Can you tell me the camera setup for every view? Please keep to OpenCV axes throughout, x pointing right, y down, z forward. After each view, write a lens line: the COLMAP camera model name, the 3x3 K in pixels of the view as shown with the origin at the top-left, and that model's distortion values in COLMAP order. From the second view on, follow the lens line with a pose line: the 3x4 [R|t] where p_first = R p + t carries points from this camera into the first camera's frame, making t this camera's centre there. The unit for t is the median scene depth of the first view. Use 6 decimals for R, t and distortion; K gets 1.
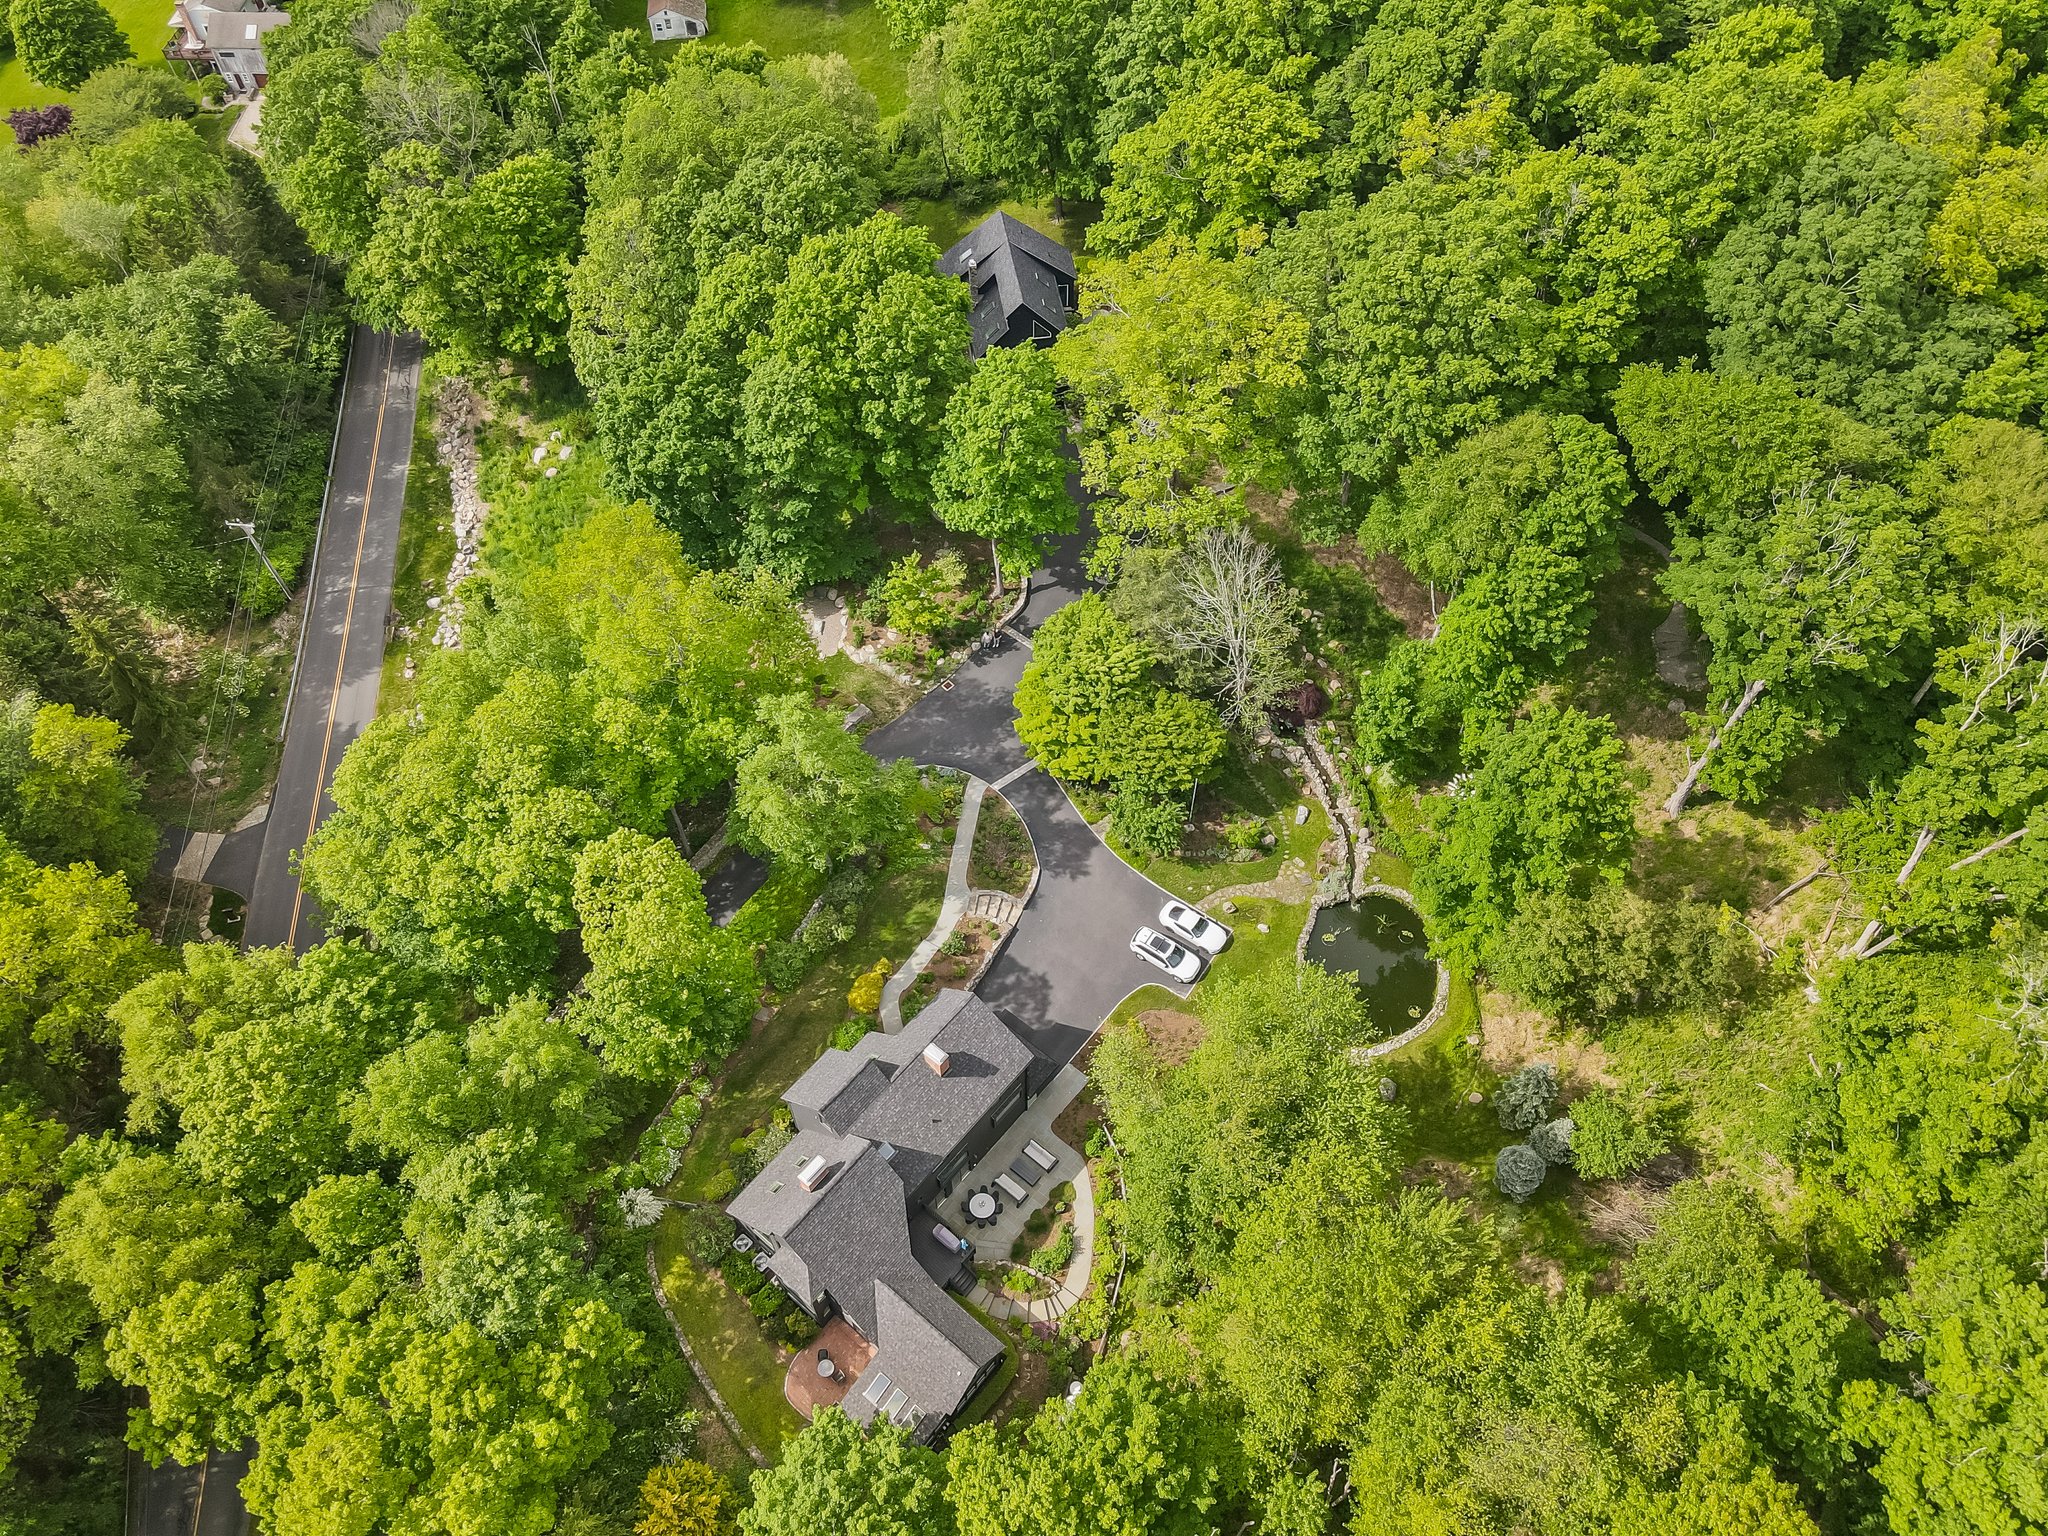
lens RADIAL K [[1499.7, 0, 1024.3], [0, 1499.7, 775.8], [0, 0, 1]] dist [-0.017081, 0.049093]
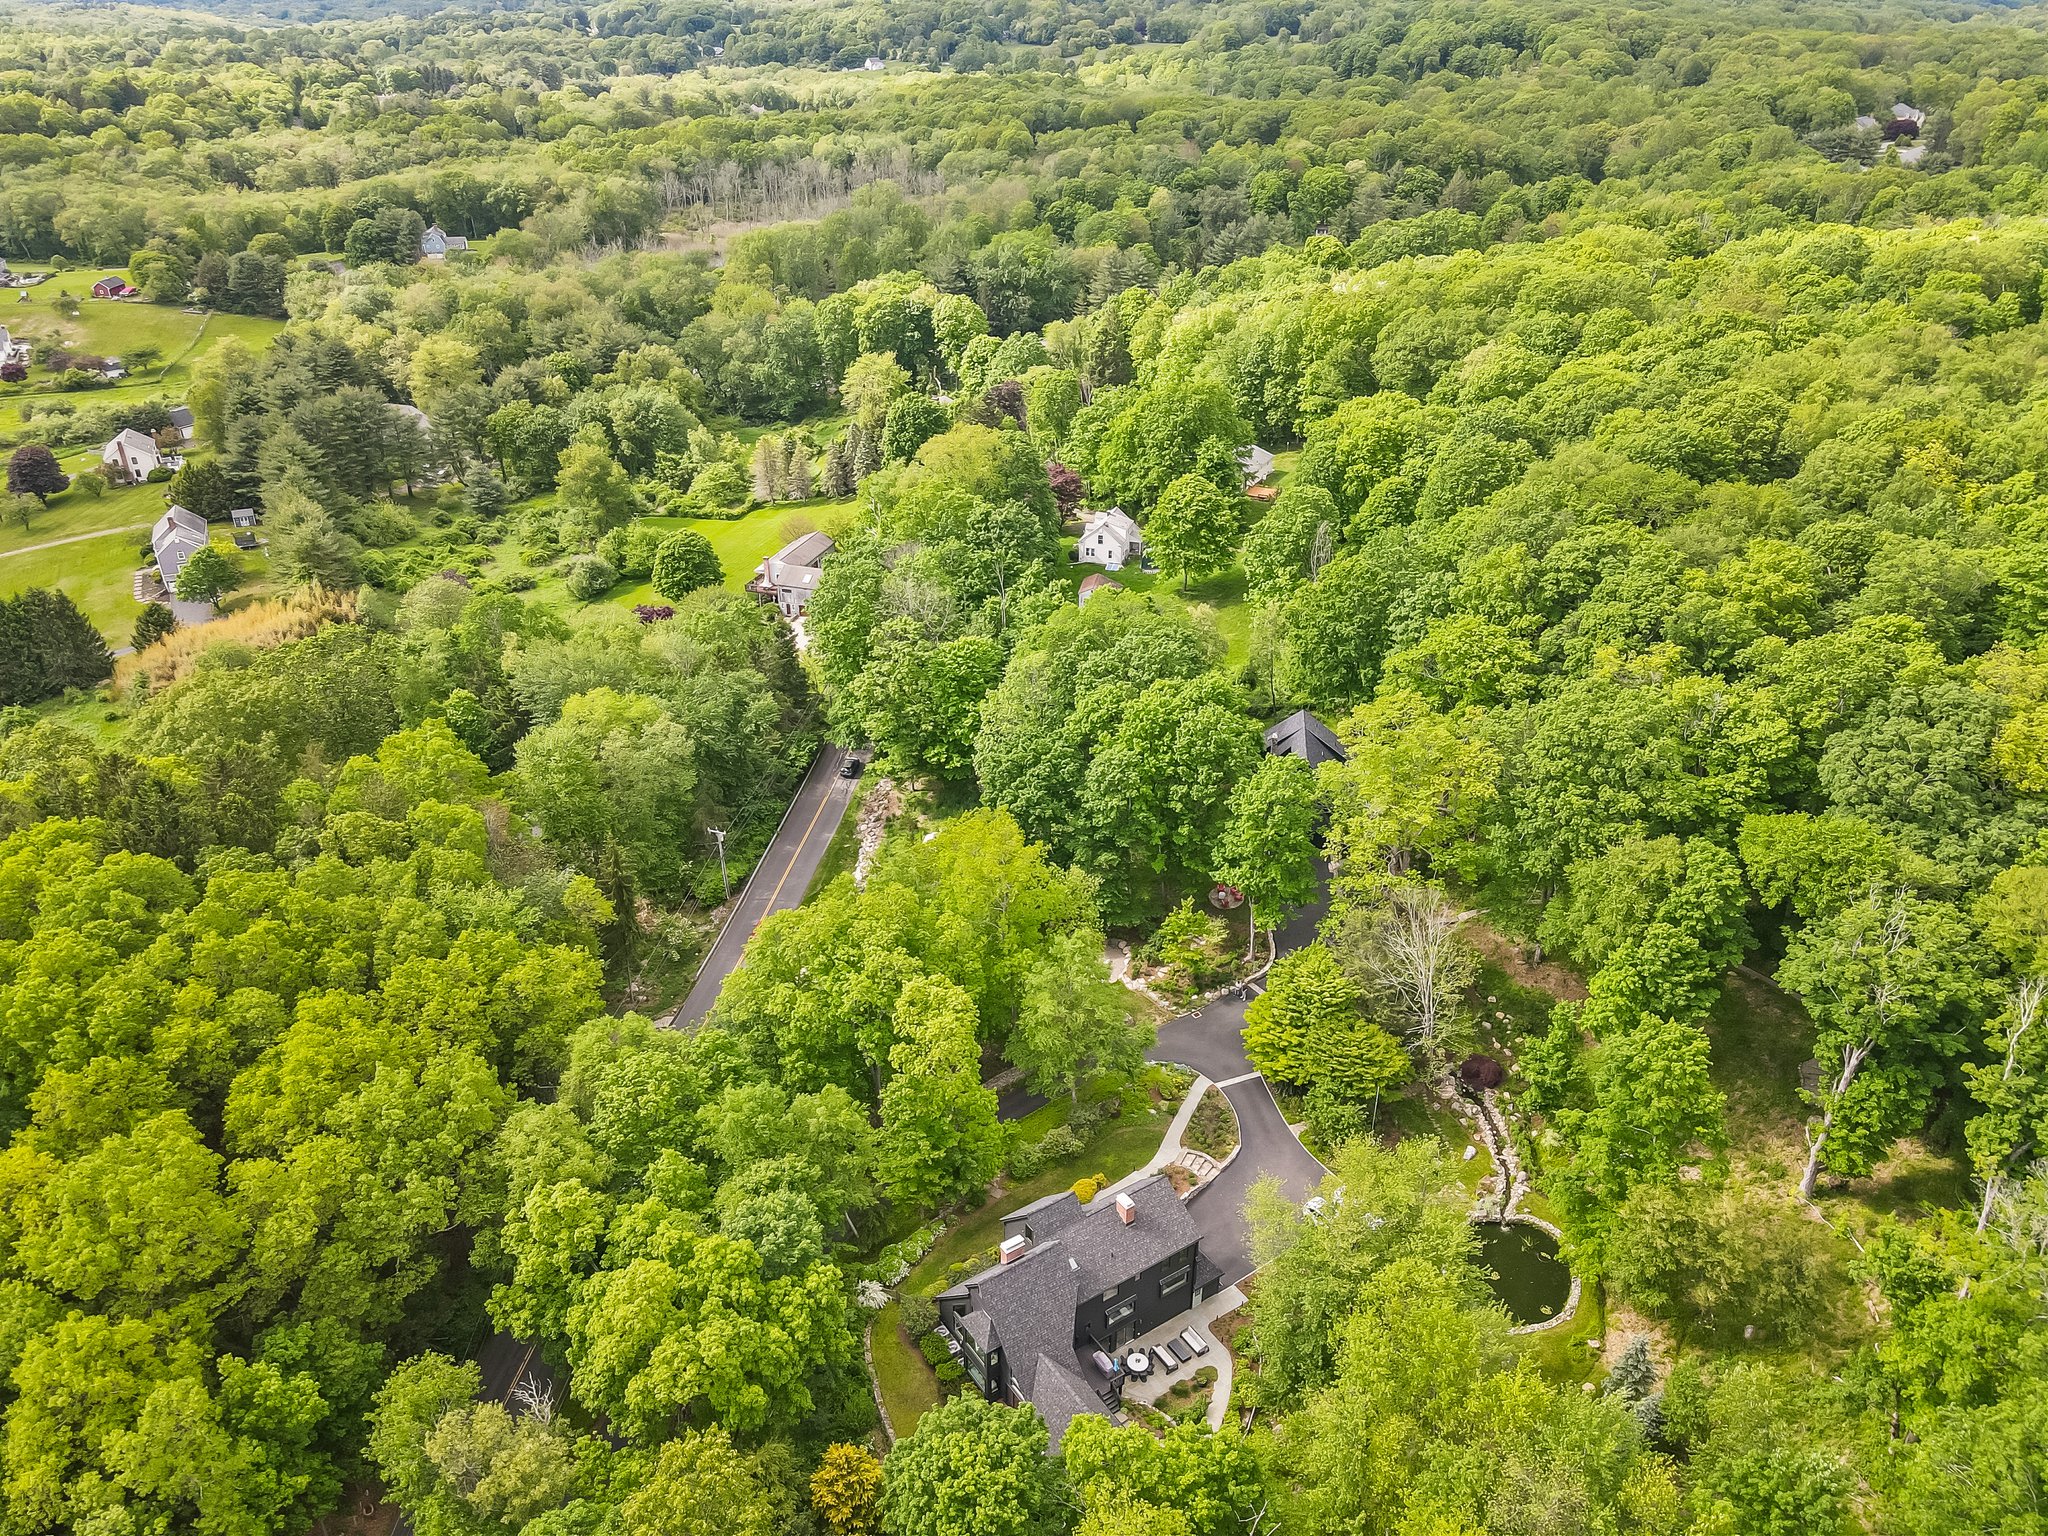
lens RADIAL K [[1499.7, 0, 1024.3], [0, 1499.7, 775.8], [0, 0, 1]] dist [-0.017081, 0.049093]
pose [[0.959378, 0.139699, -0.245108, 0.099403], [-0.231110, 0.887441, -0.398793, 0.326763], [0.161808, 0.439240, 0.883678, -0.242722]]
